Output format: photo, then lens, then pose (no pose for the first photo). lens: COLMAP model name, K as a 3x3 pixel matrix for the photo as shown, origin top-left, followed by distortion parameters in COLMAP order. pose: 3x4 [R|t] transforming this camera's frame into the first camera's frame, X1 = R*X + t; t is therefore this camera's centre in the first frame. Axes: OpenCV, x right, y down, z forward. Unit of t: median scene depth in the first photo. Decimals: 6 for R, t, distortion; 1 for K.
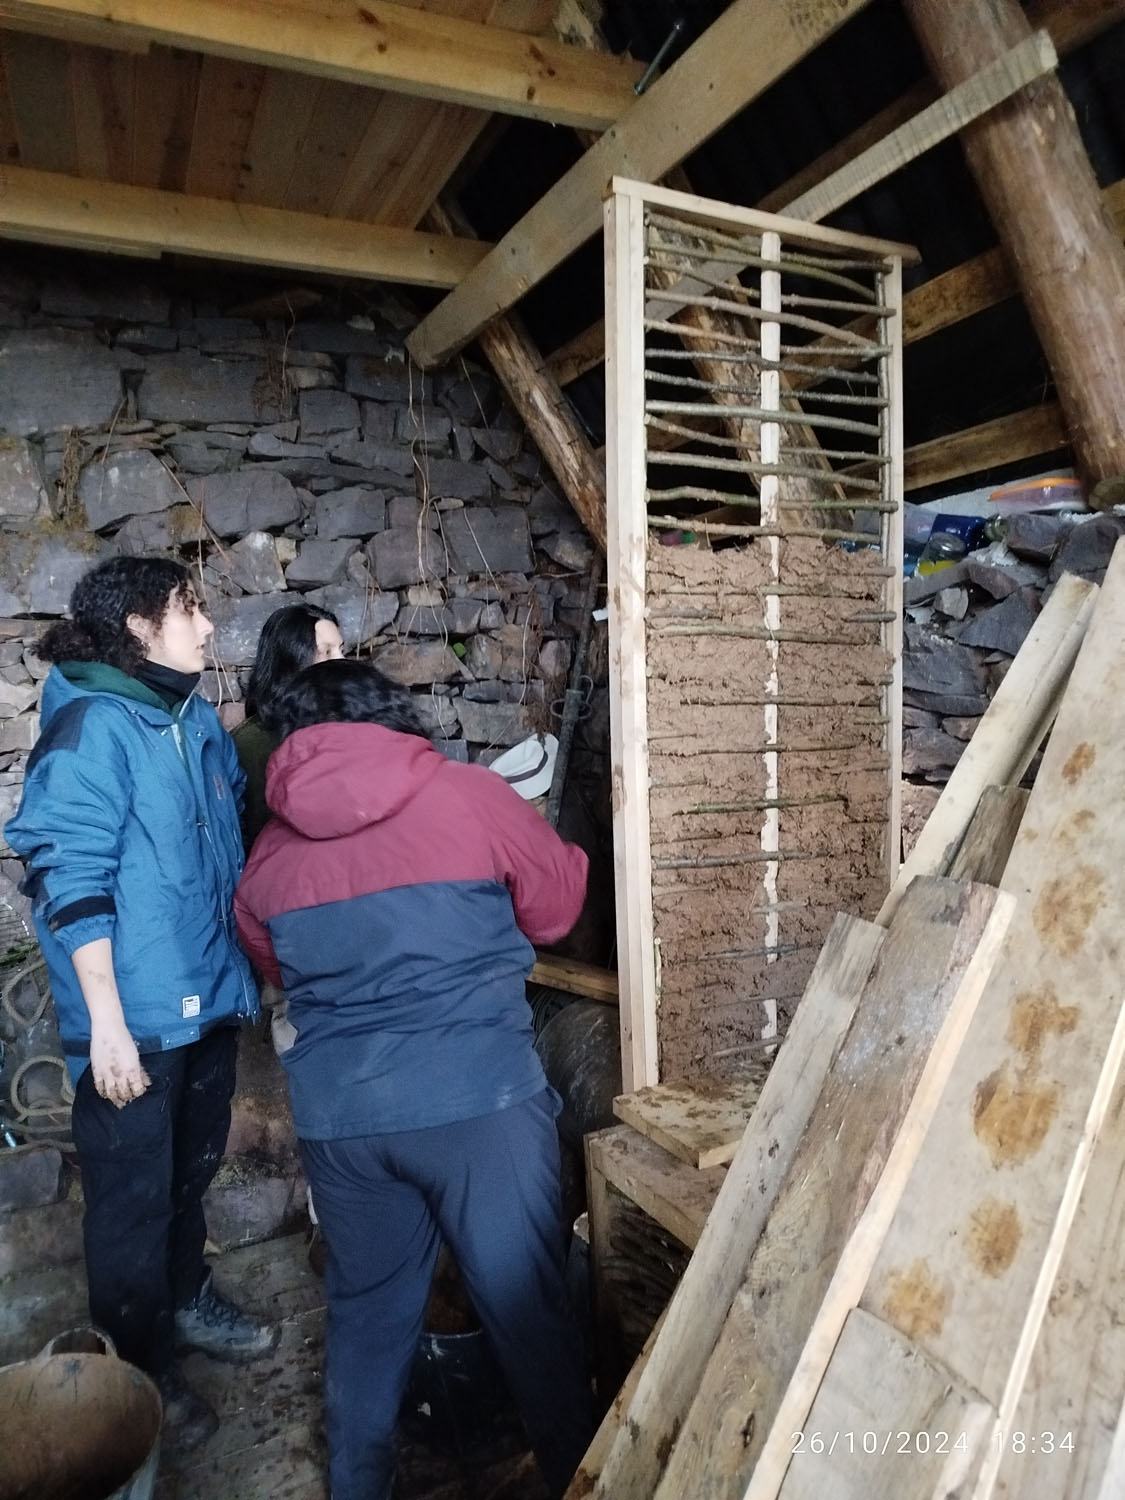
lens RADIAL K [[1029.4, 0, 555.5], [0, 1029.4, 756.3], [0, 0, 1]] dist [-0.000894, 0.016801]
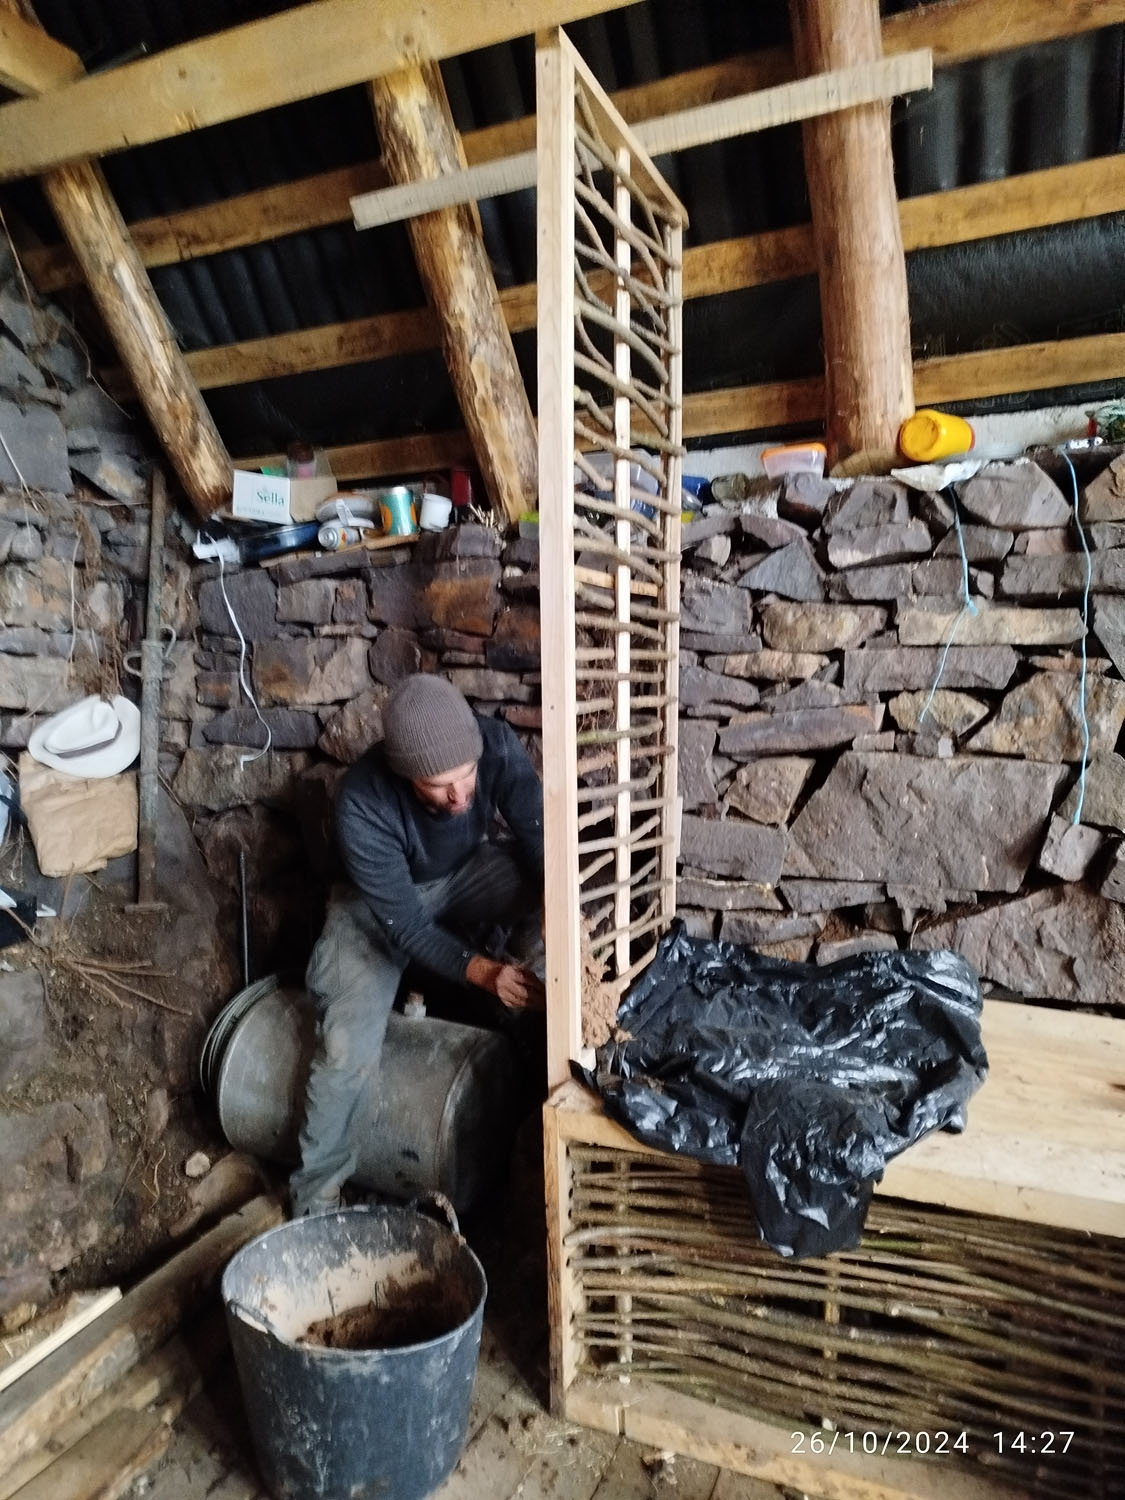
lens RADIAL K [[1029.4, 0, 561.9], [0, 1029.4, 745.0], [0, 0, 1]] dist [-0.000894, 0.016801]
pose [[0.769280, -0.026364, 0.638368, -0.268893], [0.035861, 0.999355, -0.001942, 0.032592], [-0.637905, 0.024387, 0.769729, 0.165279]]
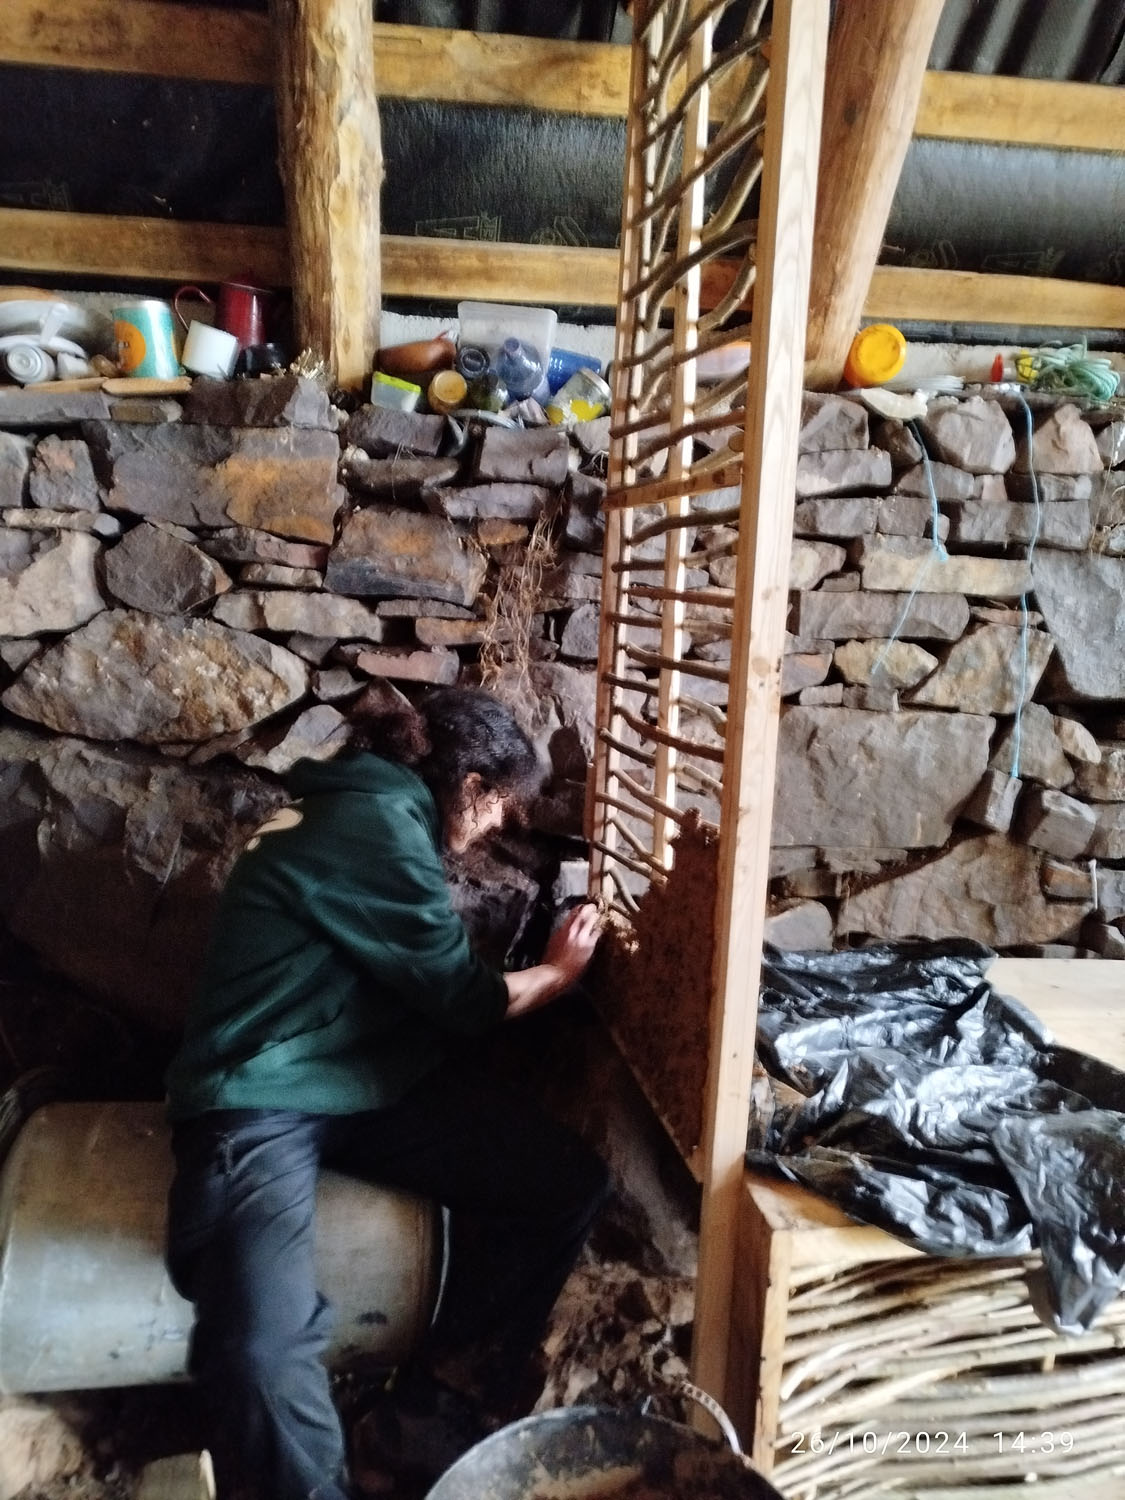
lens RADIAL K [[1029.4, 0, 561.6], [0, 1029.4, 747.0], [0, 0, 1]] dist [-0.000894, 0.016801]
pose [[0.287523, -0.121897, 0.949985, -0.303123], [0.028165, 0.992515, 0.118830, -0.006005], [-0.957359, -0.007410, 0.288804, 0.492556]]
